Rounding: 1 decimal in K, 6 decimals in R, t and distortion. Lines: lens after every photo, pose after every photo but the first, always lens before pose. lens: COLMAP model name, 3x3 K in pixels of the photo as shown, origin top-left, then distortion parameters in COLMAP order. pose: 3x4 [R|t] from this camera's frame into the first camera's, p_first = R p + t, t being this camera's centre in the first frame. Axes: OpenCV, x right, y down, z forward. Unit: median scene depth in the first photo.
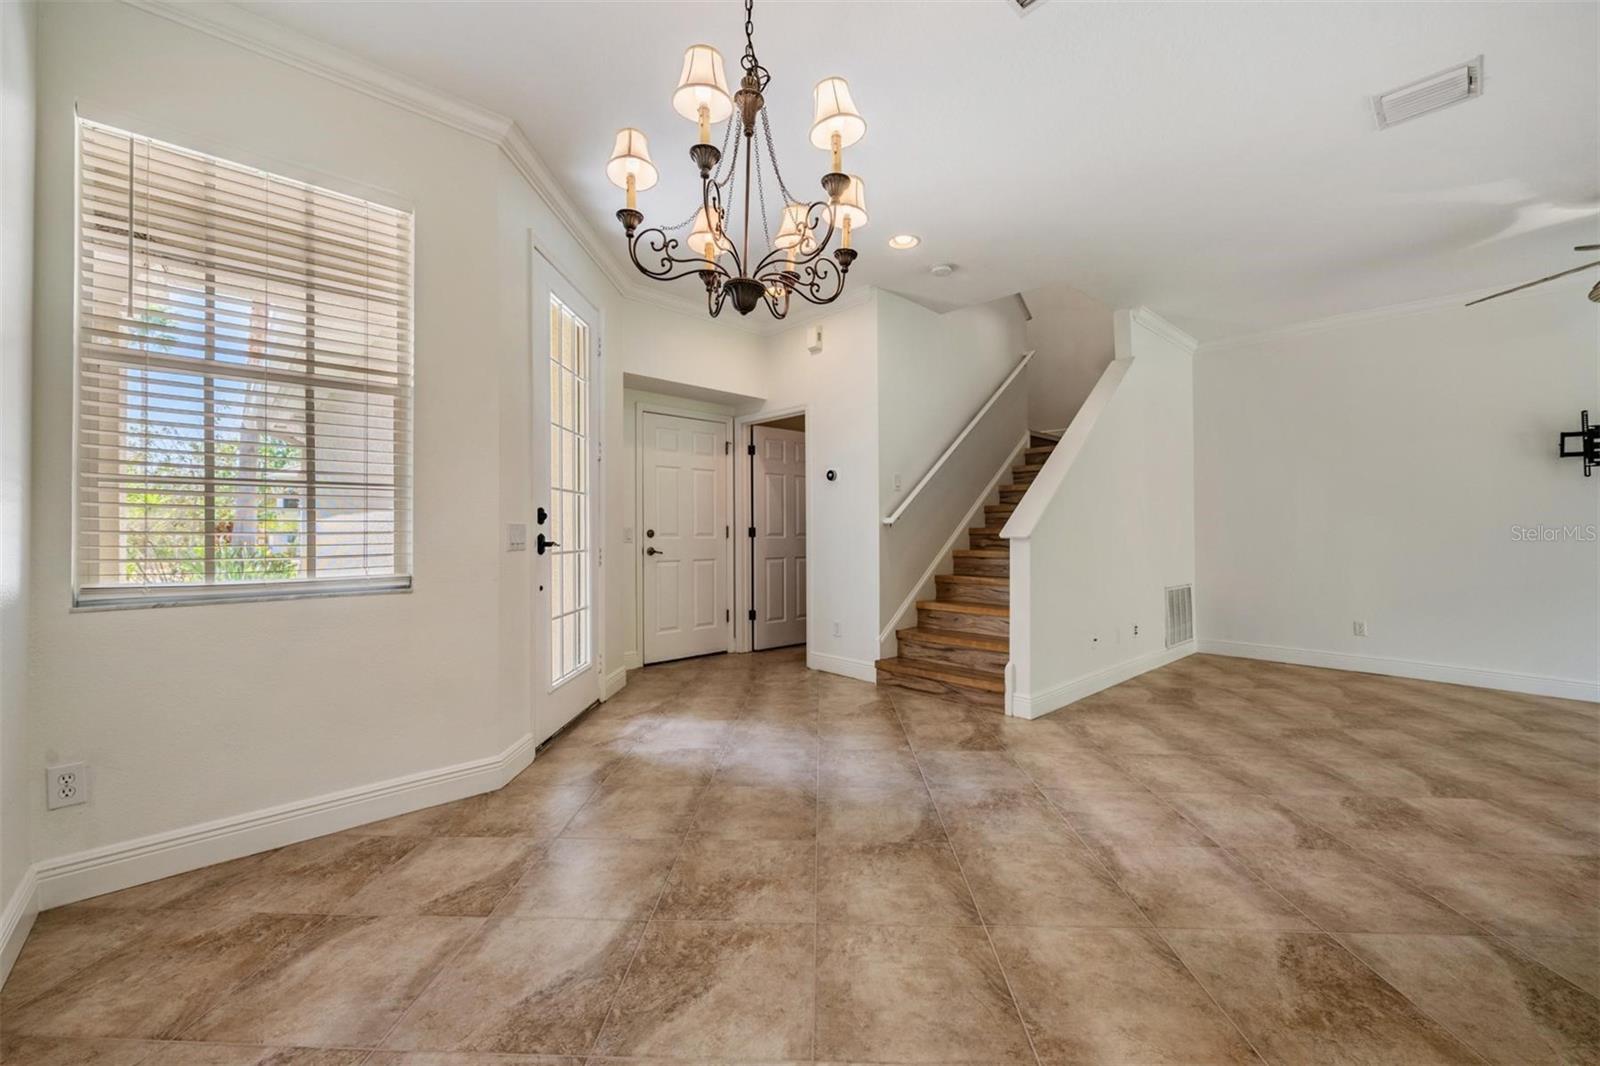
lens RADIAL K [[634.6, 0, 803.1], [0, 634.6, 513.2], [0, 0, 1]] dist [-0.005915, -0.003128]
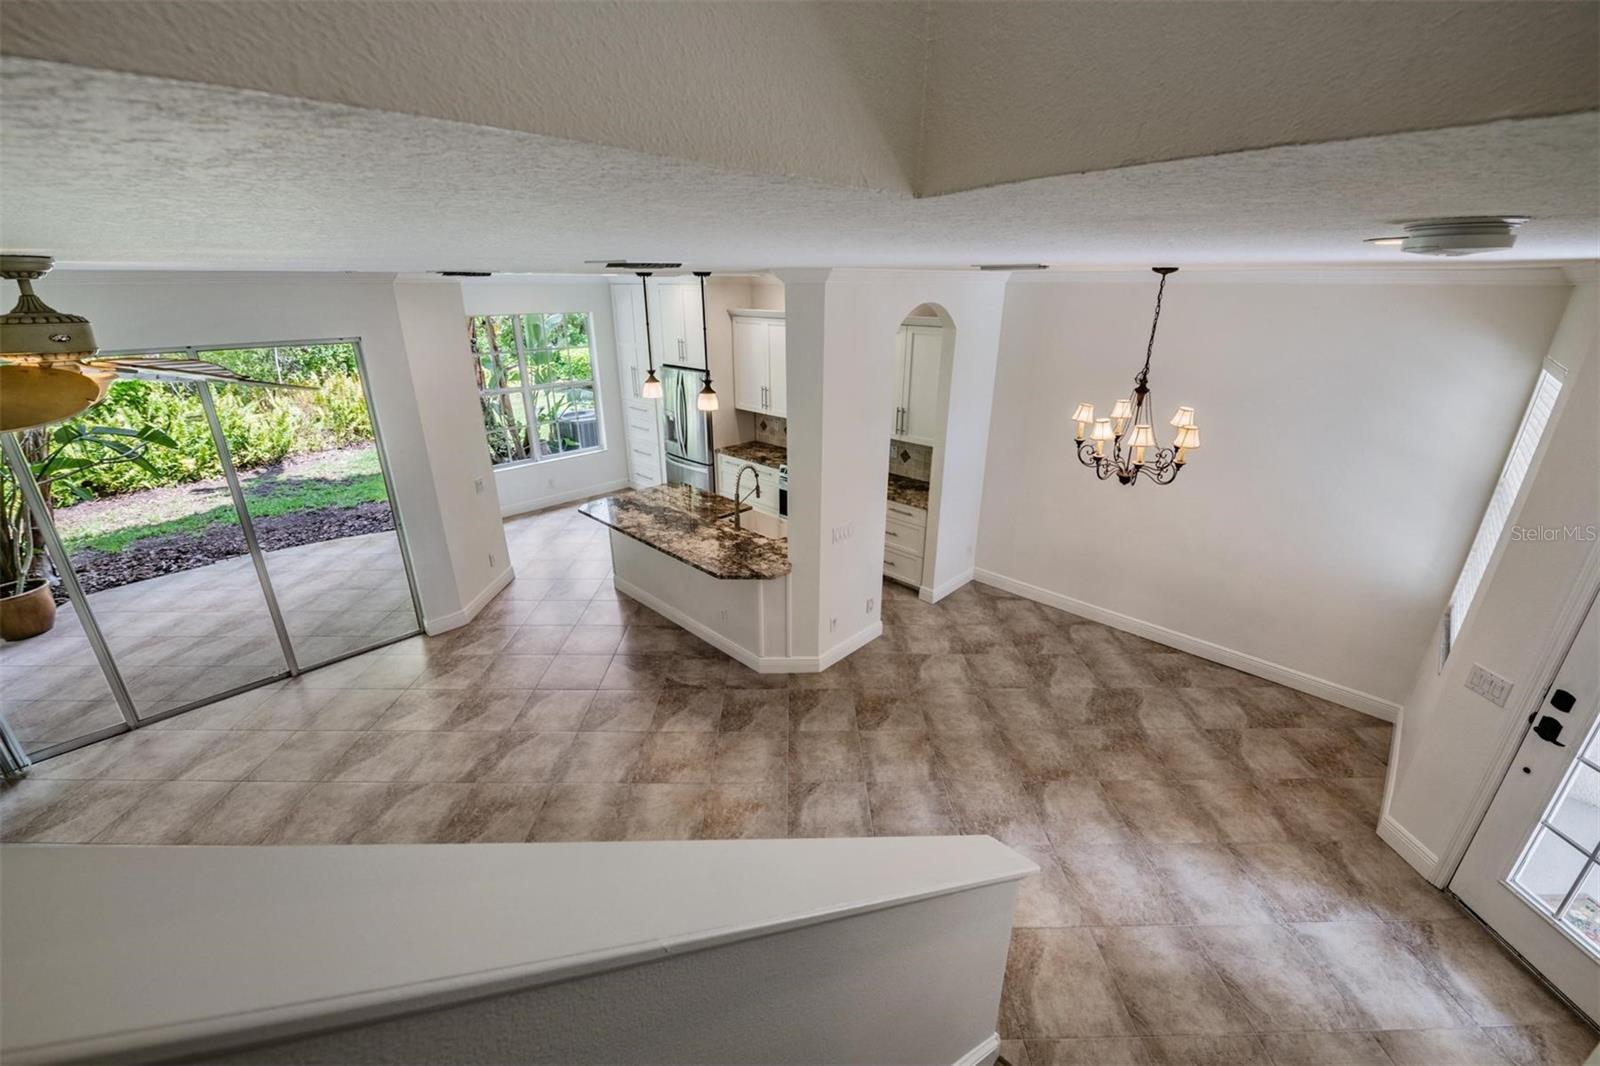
lens RADIAL K [[634.6, 0, 793.2], [0, 634.6, 524.2], [0, 0, 1]] dist [-0.005915, -0.003128]
pose [[-0.999418, 0.012731, -0.031651, 0.812003], [0.001692, 0.945115, 0.326734, -0.632116], [0.034074, 0.326490, -0.944586, 2.156713]]
